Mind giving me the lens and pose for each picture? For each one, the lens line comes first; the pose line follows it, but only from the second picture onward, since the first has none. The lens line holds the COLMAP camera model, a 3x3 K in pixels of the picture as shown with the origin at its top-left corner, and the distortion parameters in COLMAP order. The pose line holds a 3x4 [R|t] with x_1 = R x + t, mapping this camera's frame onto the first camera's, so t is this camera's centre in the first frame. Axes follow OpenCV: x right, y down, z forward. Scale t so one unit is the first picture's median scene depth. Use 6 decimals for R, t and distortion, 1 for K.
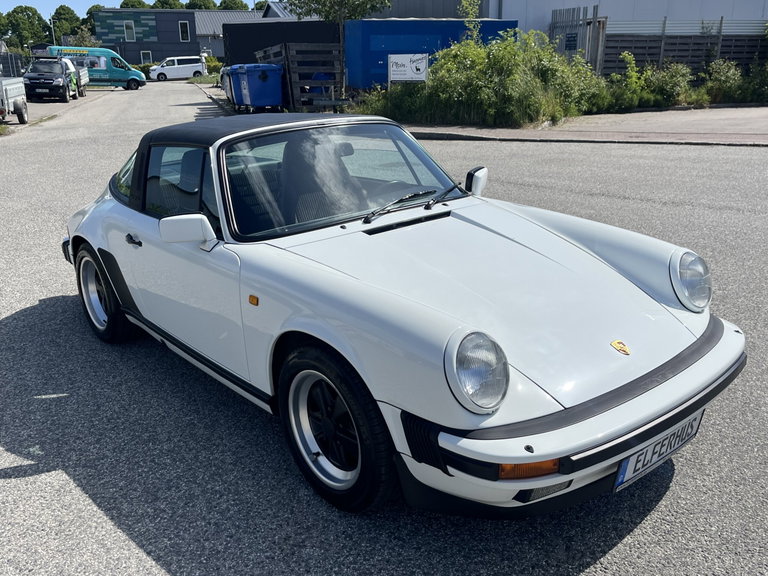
lens RADIAL K [[707.6, 0, 384.1], [0, 707.6, 288.2], [0, 0, 1]] dist [0.017161, 0.000000]
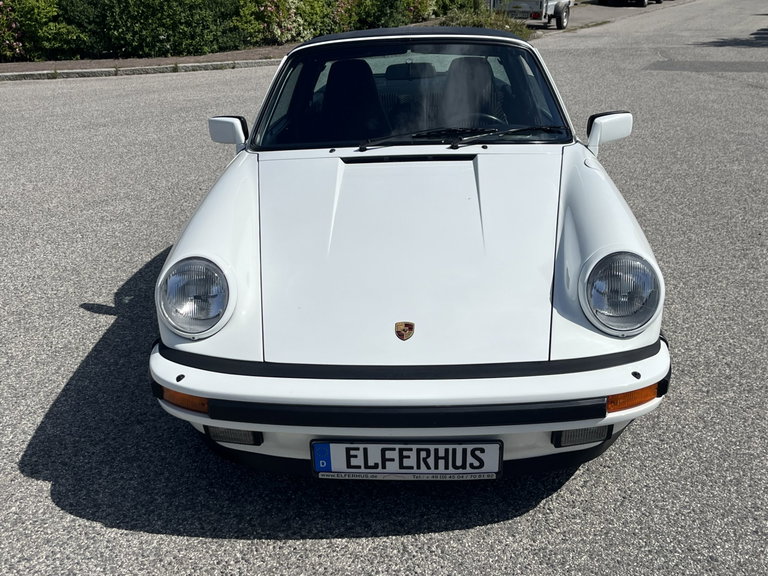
lens RADIAL K [[843.5, 0, 384.2], [0, 843.5, 288.0], [0, 0, 1]] dist [0.002895, 0.000000]
pose [[0.731228, 0.248963, -0.635077, 0.120548], [-0.207652, 0.968073, 0.140413, -0.012898], [0.649759, 0.029202, 0.759579, 0.029808]]
